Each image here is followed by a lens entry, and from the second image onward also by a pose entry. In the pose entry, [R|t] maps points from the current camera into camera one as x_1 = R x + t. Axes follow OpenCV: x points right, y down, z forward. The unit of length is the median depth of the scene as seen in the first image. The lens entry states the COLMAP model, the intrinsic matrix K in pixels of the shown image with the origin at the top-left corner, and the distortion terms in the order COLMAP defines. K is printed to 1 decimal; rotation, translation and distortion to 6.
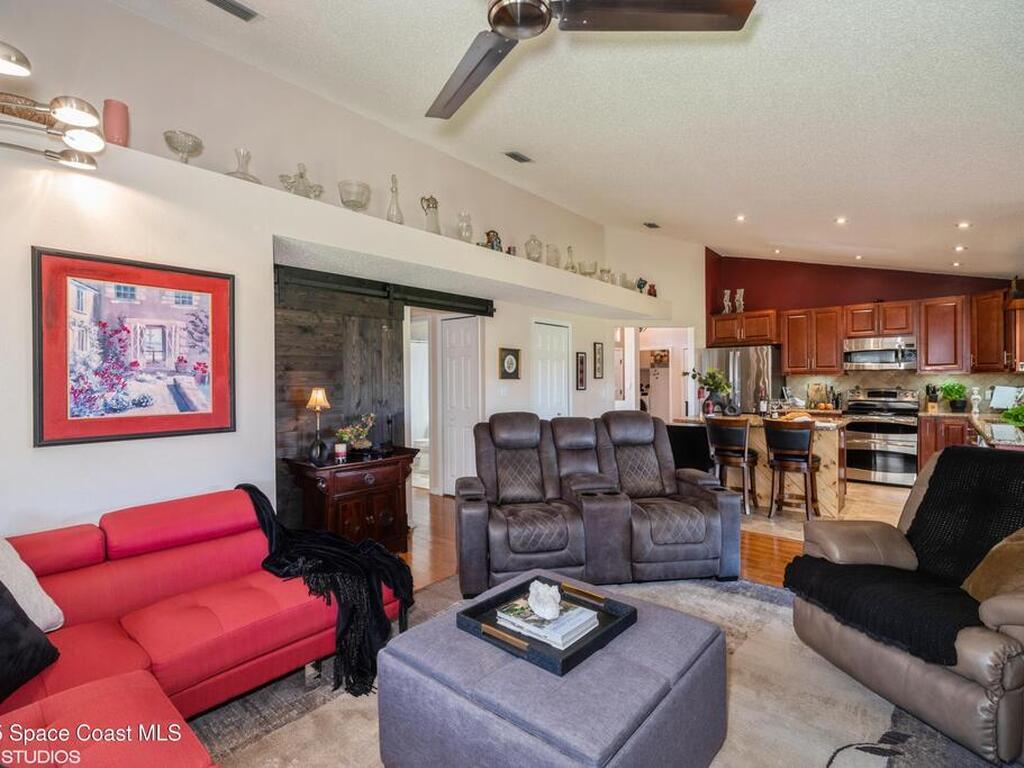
lens RADIAL K [[507.7, 0, 511.0], [0, 507.7, 384.6], [0, 0, 1]] dist [0.003810, -0.002182]
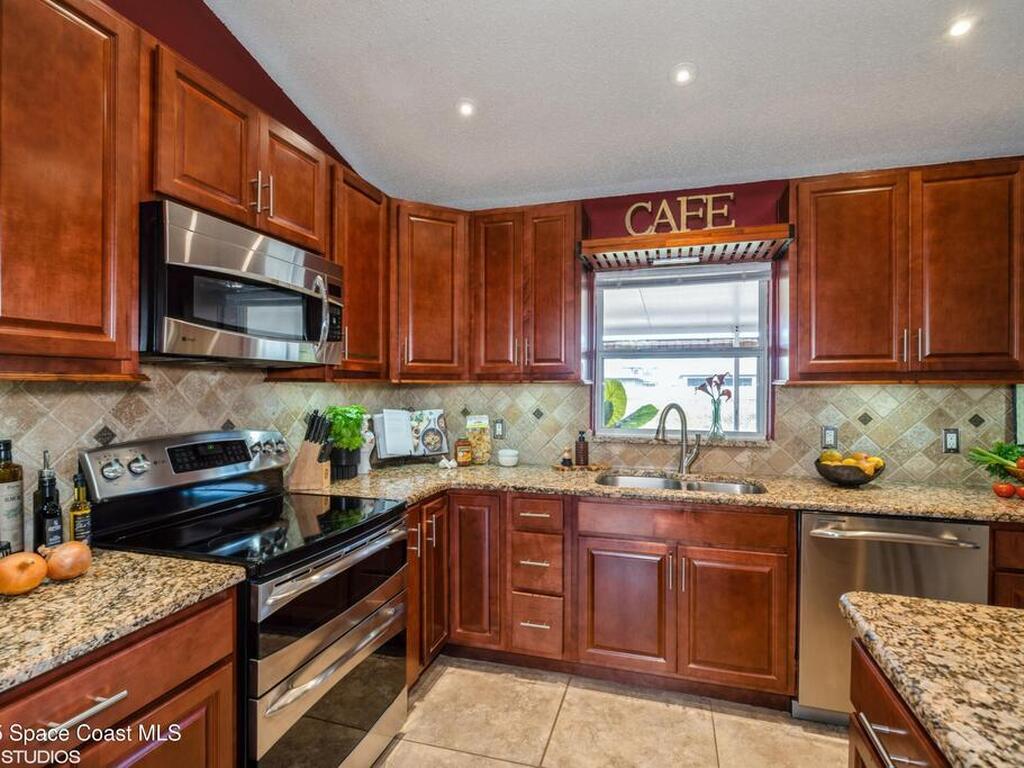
lens RADIAL K [[507.7, 0, 513.7], [0, 507.7, 385.7], [0, 0, 1]] dist [0.003810, -0.002182]
pose [[-0.386101, 0.009628, 0.922406, 0.446208], [0.008827, 0.999938, -0.006743, -0.014257], [-0.922414, 0.005539, -0.386162, 1.012093]]
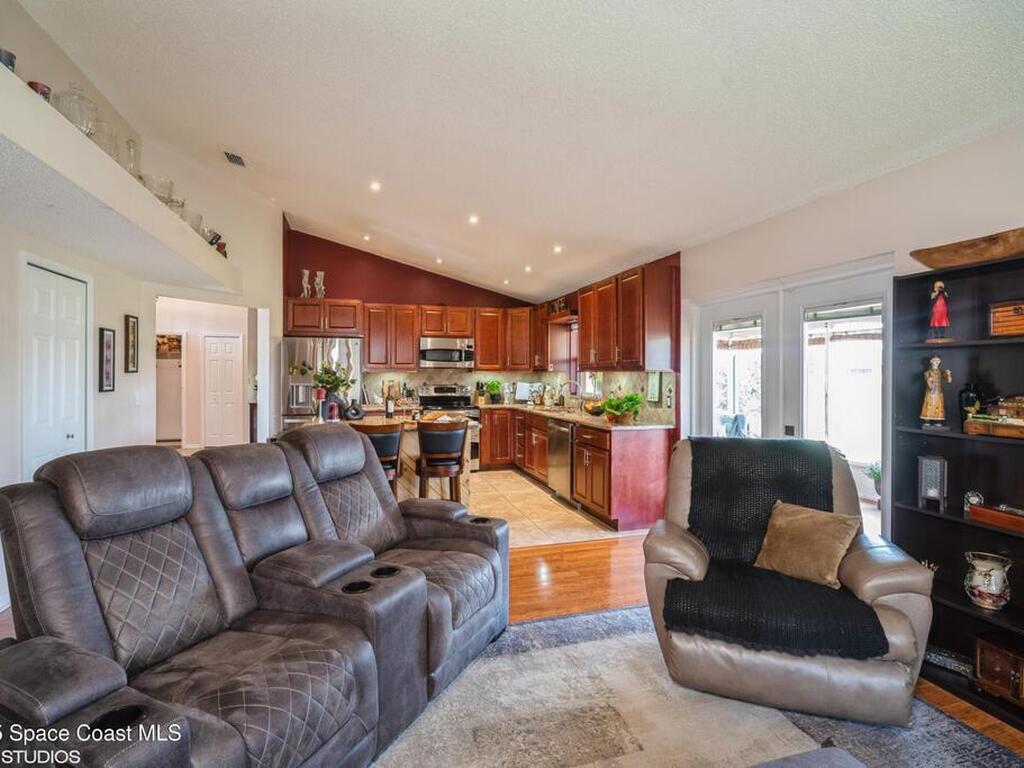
lens RADIAL K [[507.7, 0, 514.3], [0, 507.7, 375.4], [0, 0, 1]] dist [0.003810, -0.002182]
pose [[0.538779, 0.006025, 0.842425, -0.118846], [0.000696, 0.999971, -0.007597, -0.004260], [-0.842447, 0.004679, 0.538759, 0.301474]]
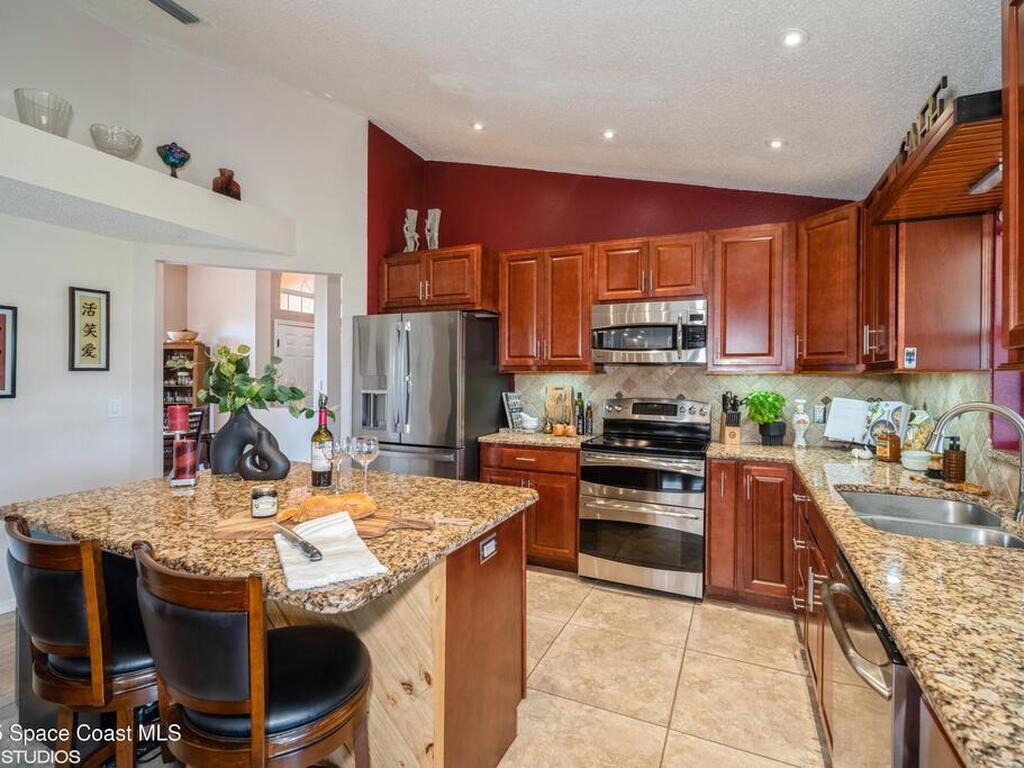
lens RADIAL K [[507.7, 0, 511.7], [0, 507.7, 381.0], [0, 0, 1]] dist [0.003810, -0.002182]
pose [[0.963657, 0.011861, 0.266878, 0.462179], [-0.012907, 0.999914, 0.002162, -0.010702], [-0.266829, -0.005528, 0.963728, 0.547003]]
